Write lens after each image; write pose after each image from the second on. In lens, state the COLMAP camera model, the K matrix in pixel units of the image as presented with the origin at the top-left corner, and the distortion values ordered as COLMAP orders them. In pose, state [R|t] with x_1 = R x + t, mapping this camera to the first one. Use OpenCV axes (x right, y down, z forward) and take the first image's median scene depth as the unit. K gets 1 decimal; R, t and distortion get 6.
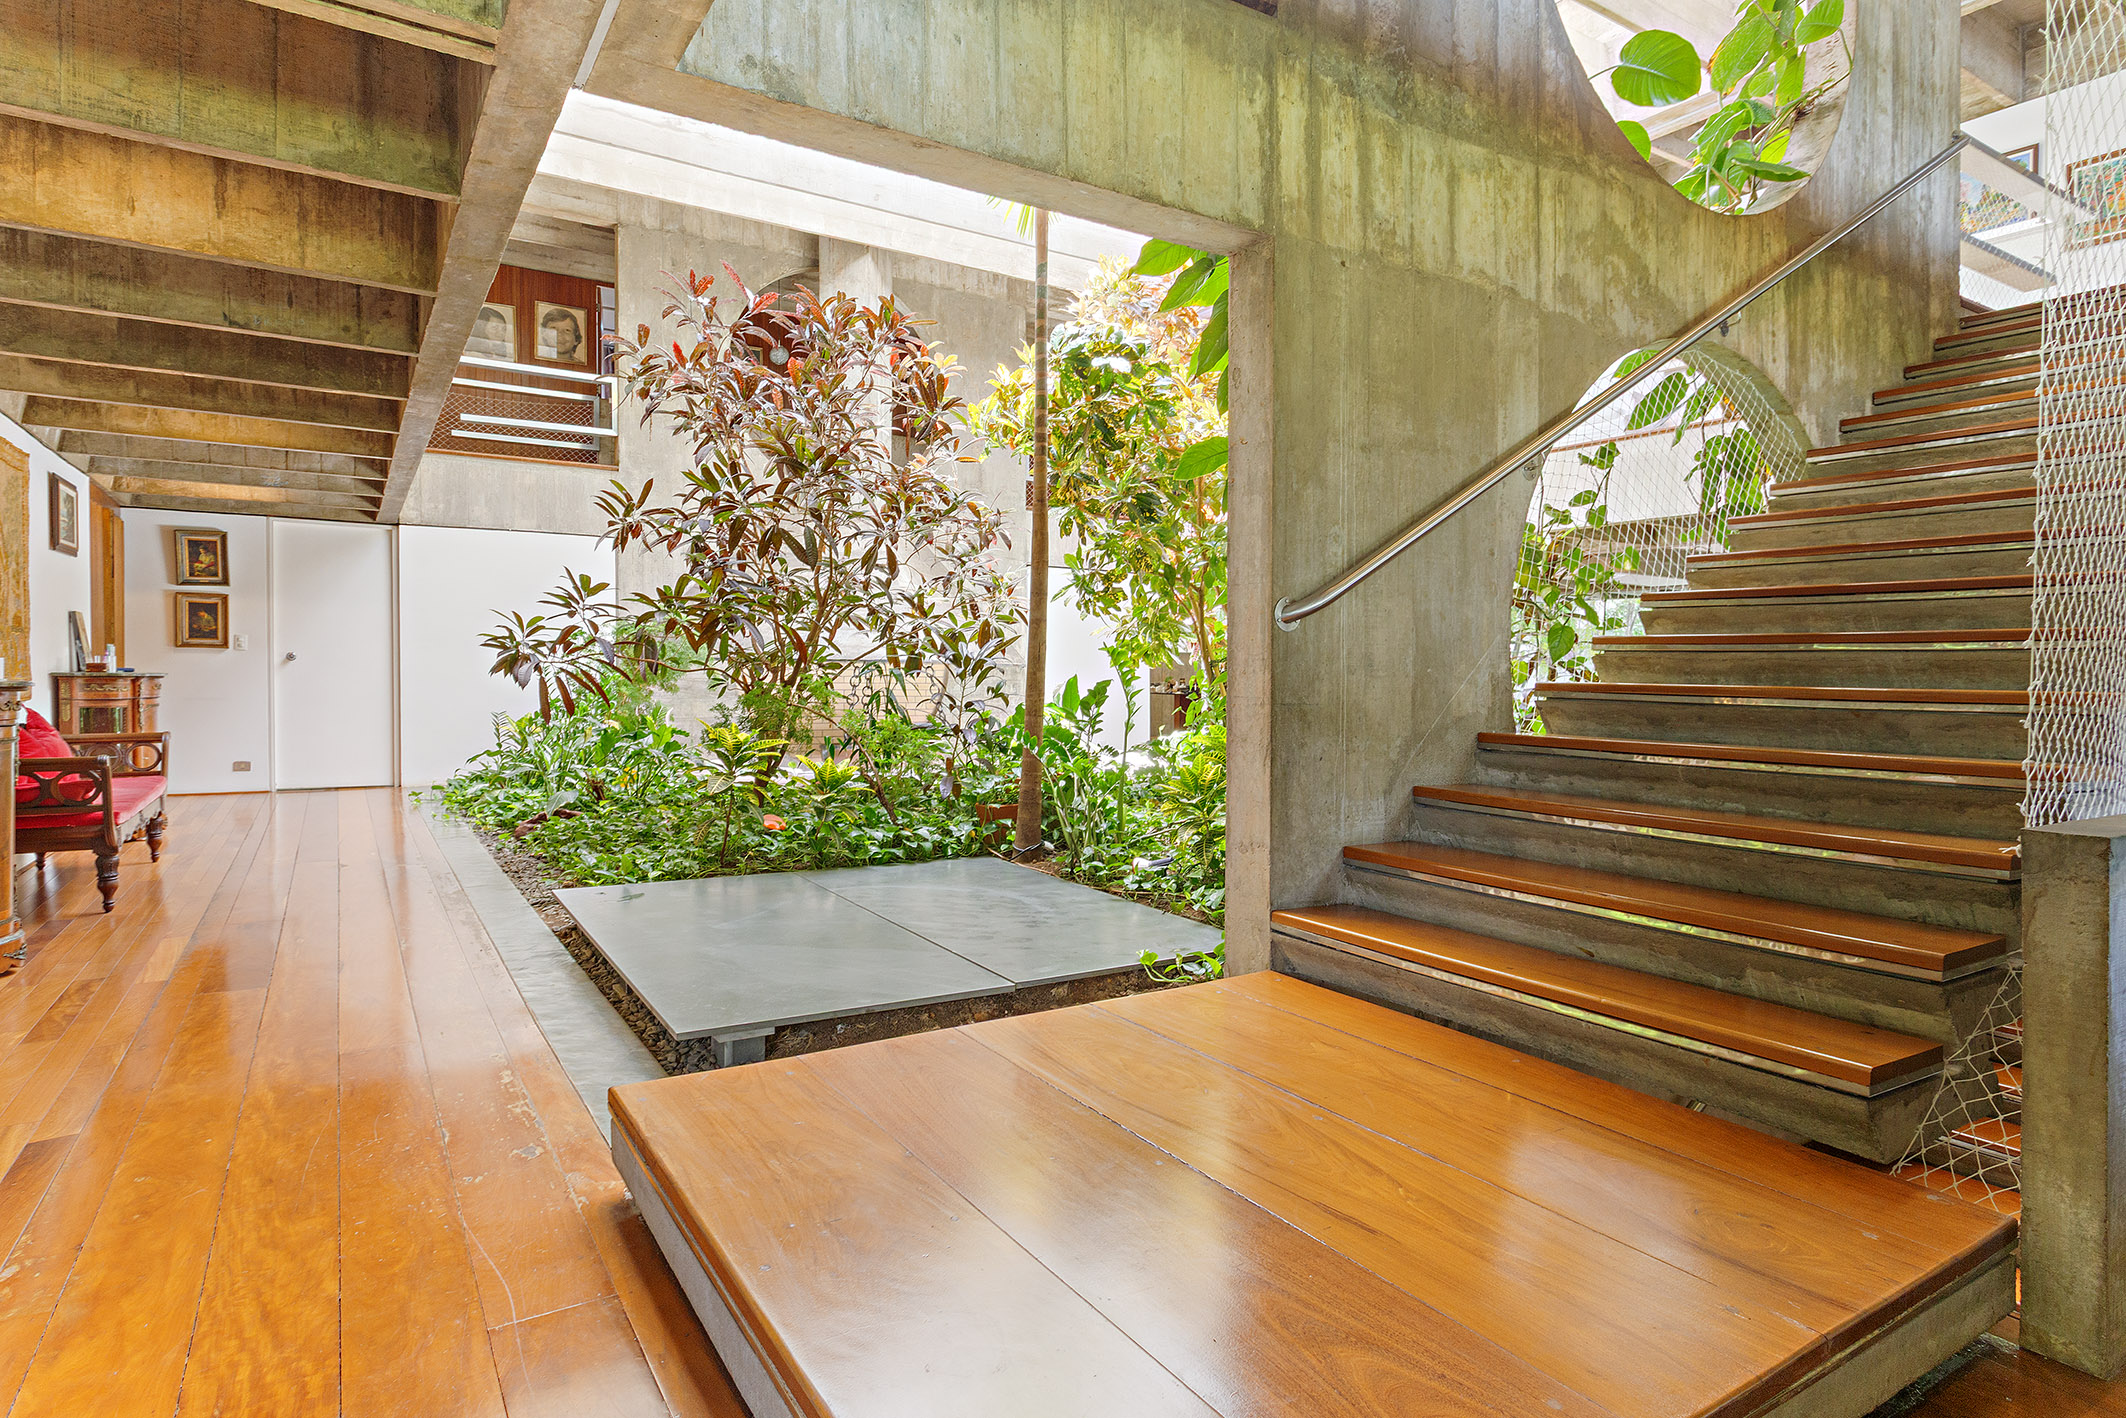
lens RADIAL K [[1170.5, 0, 1063.0], [0, 1170.5, 709.0], [0, 0, 1]] dist [0.002630, 0.001379]
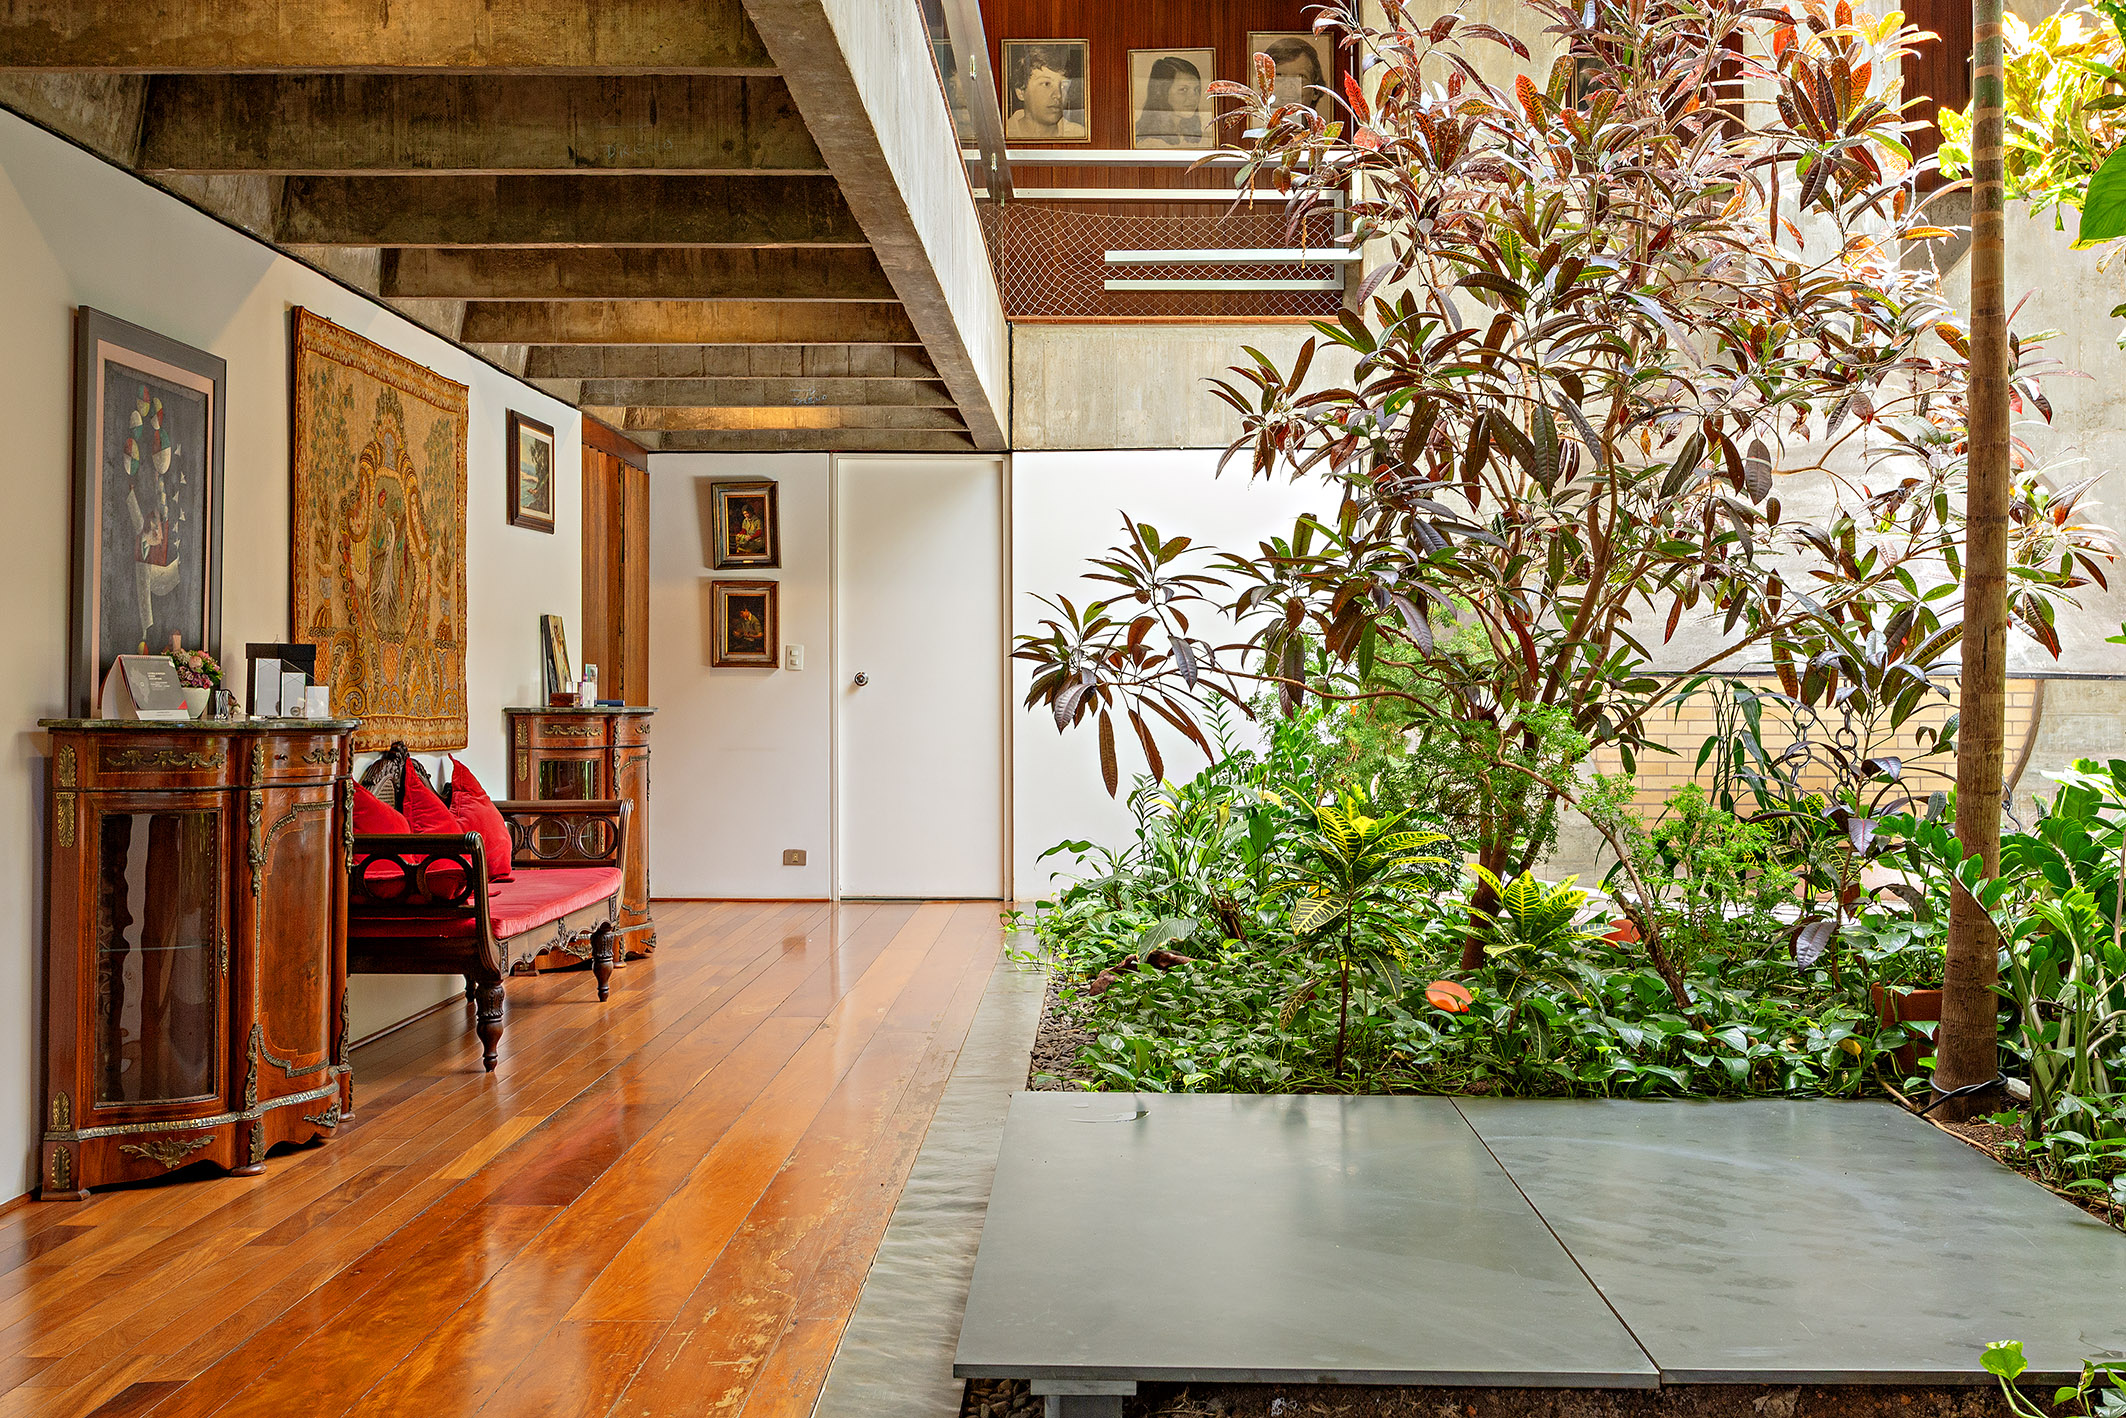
lens RADIAL K [[2357.5, 0, 1063.0], [0, 2357.5, 709.0], [0, 0, 1]] dist [-0.003162, 0.034137]
pose [[0.838581, -0.005230, -0.544752, 0.149713], [-0.009919, 0.999642, -0.024867, -0.000095], [0.544687, 0.026257, 0.838228, 0.049555]]
